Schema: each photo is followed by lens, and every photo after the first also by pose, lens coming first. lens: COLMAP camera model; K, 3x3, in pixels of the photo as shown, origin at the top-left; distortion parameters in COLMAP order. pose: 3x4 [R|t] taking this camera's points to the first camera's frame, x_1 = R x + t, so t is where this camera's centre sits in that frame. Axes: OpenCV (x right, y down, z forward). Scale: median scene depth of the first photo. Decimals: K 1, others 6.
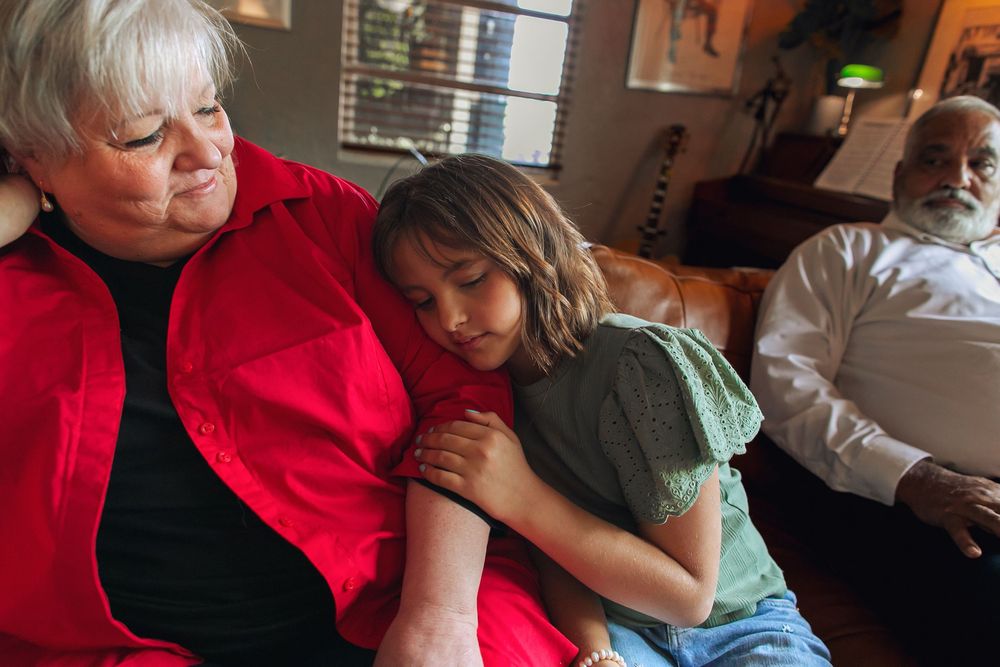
lens RADIAL K [[717.7, 0, 497.8], [0, 717.7, 302.8], [0, 0, 1]] dist [0.072023, -0.001440]
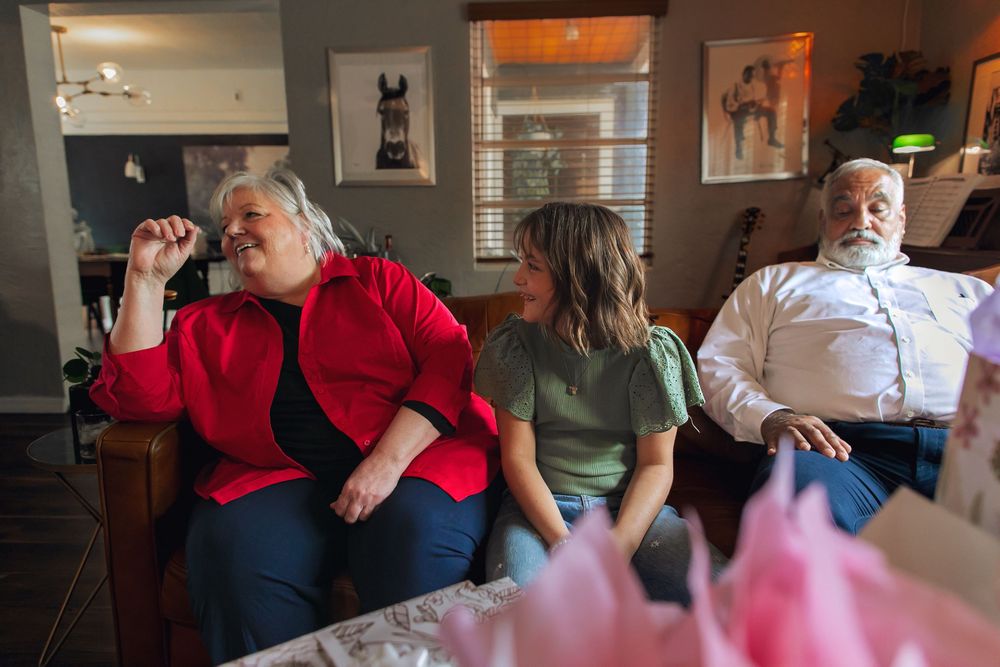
lens RADIAL K [[706.5, 0, 500.0], [0, 706.5, 333.5], [0, 0, 1]] dist [0.069441, 0.000099]
pose [[0.949662, -0.094613, -0.298647, 0.370970], [0.059844, 0.990537, -0.123508, 0.155075], [0.307507, 0.099419, 0.946338, -0.422782]]
